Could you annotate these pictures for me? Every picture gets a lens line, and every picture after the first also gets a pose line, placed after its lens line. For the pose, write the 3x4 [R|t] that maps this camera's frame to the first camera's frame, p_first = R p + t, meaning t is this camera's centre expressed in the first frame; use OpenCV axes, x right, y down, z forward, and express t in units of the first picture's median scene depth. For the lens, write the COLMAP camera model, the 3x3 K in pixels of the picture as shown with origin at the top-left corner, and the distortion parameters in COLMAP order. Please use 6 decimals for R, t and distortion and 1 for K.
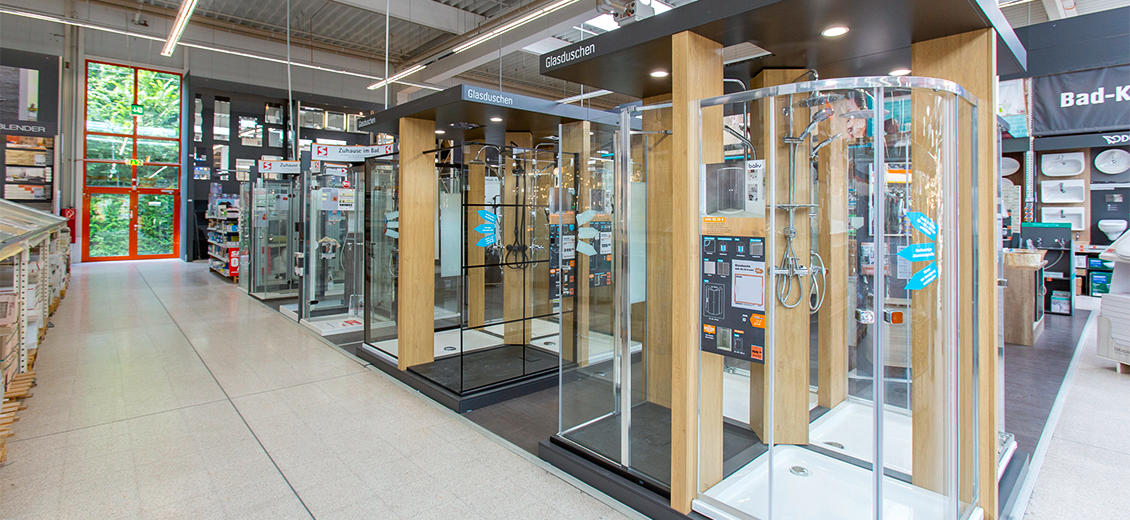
lens RADIAL K [[547.1, 0, 564.6], [0, 547.1, 202.6], [0, 0, 1]] dist [-0.002632, -0.000386]
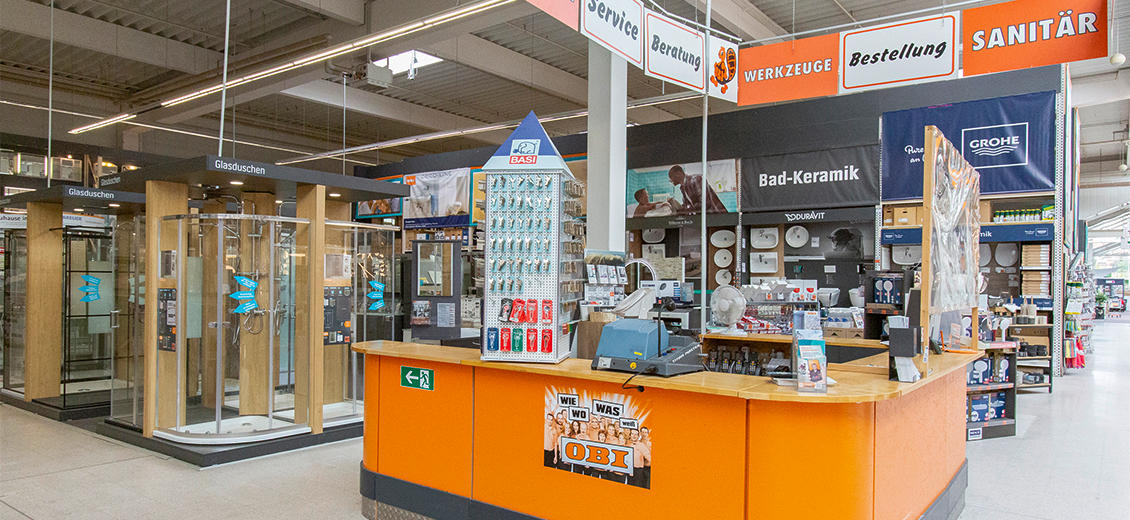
lens RADIAL K [[719.9, 0, 565.0], [0, 719.9, 260.0], [0, 0, 1]] dist [0.004547, 0.000727]
pose [[0.978093, 0.011067, 0.207873, 0.222902], [-0.008635, 0.999883, -0.012600, -0.004176], [-0.207988, 0.010529, 0.978075, -0.350826]]
